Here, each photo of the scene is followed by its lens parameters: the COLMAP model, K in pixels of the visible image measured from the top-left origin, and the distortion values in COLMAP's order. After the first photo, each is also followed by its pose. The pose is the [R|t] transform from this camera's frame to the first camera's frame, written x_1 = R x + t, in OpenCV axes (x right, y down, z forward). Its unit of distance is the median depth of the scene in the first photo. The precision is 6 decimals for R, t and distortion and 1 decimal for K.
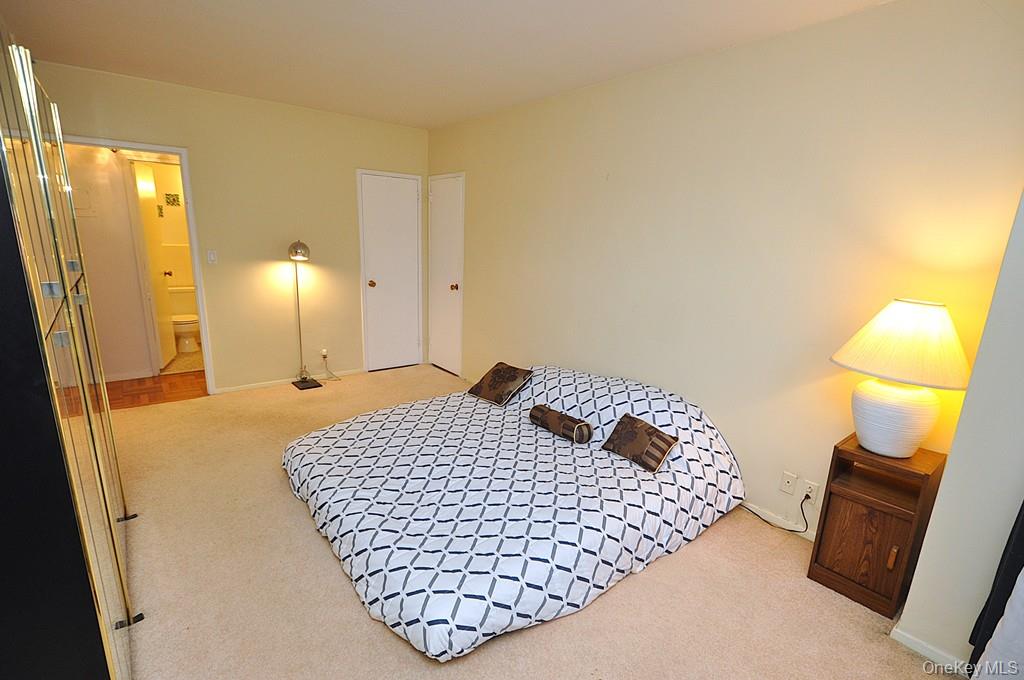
lens RADIAL K [[474.5, 0, 509.6], [0, 474.5, 355.6], [0, 0, 1]] dist [0.015278, -0.011258]
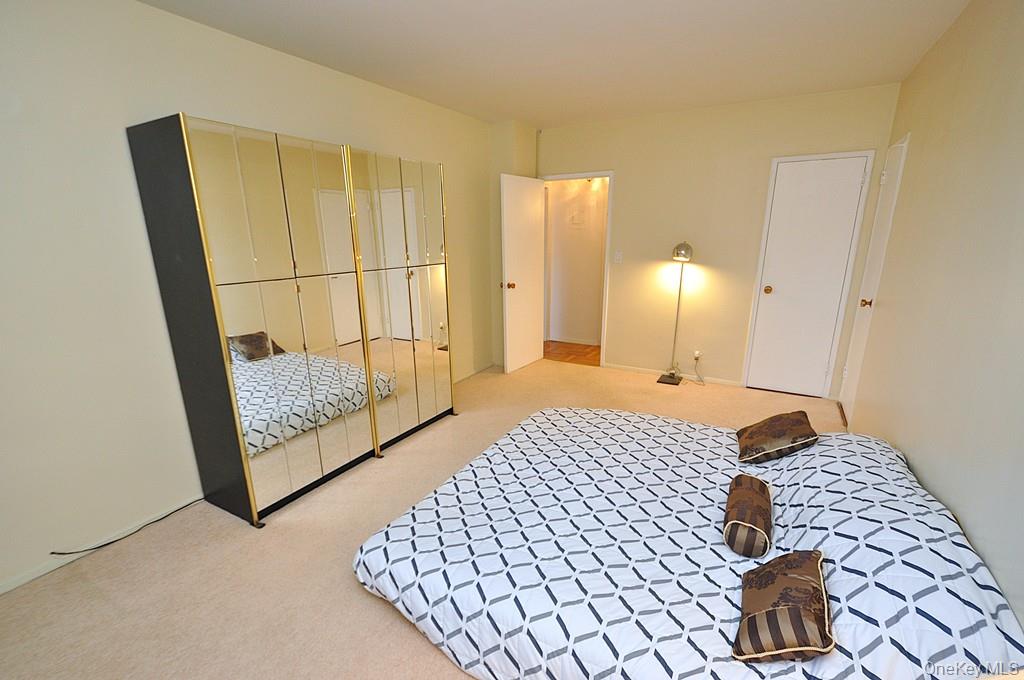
lens RADIAL K [[444.9, 0, 510.4], [0, 444.9, 354.1], [0, 0, 1]] dist [0.015500, -0.008657]
pose [[0.380242, 0.204831, -0.901920, 0.337243], [-0.206872, 0.969297, 0.132918, -0.056073], [0.901455, 0.136041, 0.410941, 0.294169]]
